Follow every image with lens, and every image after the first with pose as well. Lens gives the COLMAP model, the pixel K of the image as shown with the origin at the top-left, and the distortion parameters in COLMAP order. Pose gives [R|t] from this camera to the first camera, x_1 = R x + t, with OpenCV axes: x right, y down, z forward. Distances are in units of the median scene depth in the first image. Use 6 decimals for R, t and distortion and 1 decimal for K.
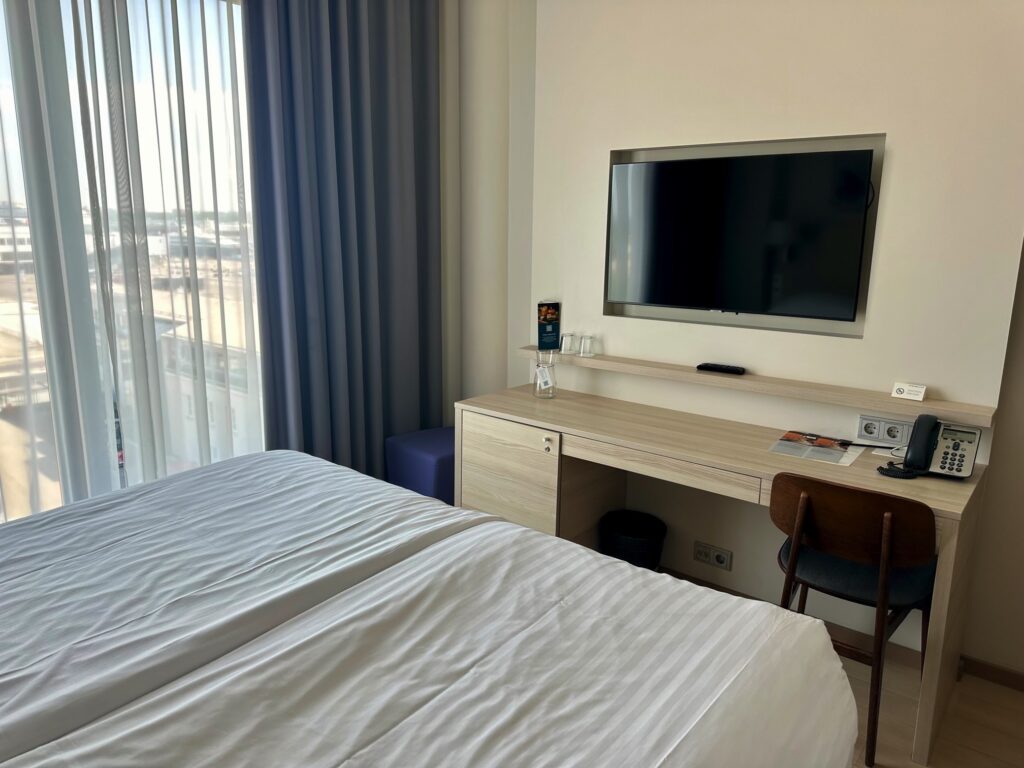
lens RADIAL K [[734.2, 0, 512.0], [0, 734.2, 384.0], [0, 0, 1]] dist [0.003373, -0.002059]
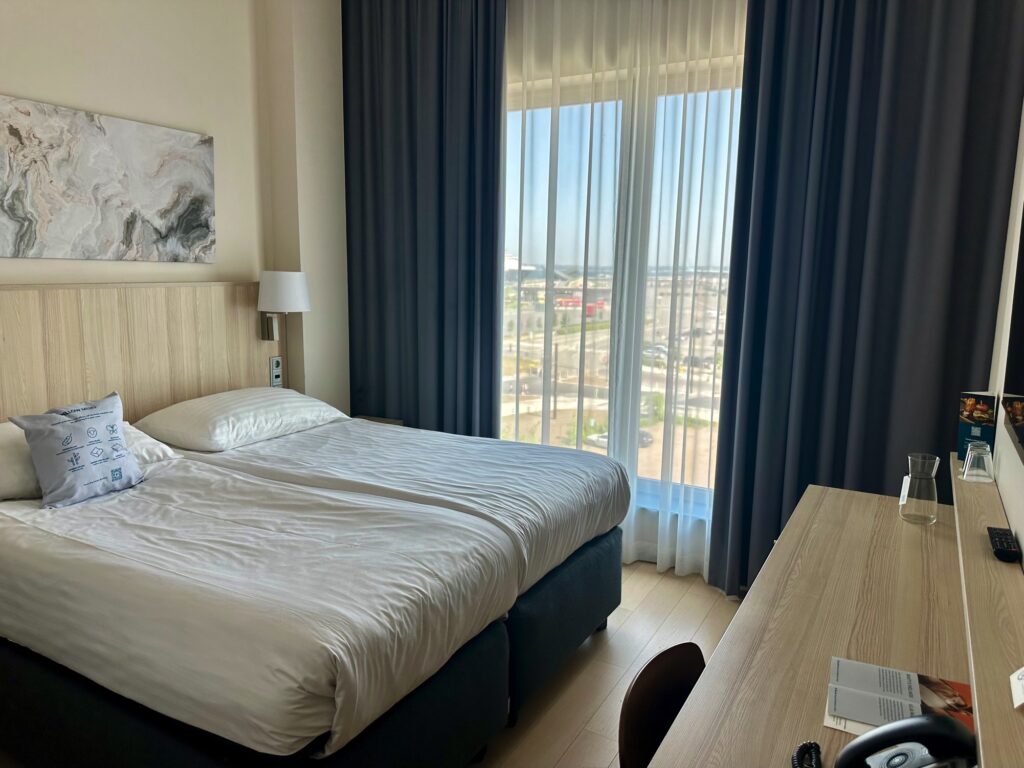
lens RADIAL K [[734.2, 0, 512.0], [0, 734.2, 384.0], [0, 0, 1]] dist [0.003373, -0.002059]
pose [[0.148216, 0.147726, -0.977859, 1.234438], [-0.221224, 0.968677, 0.112808, -0.190507], [0.963894, 0.199606, 0.176253, 0.863216]]
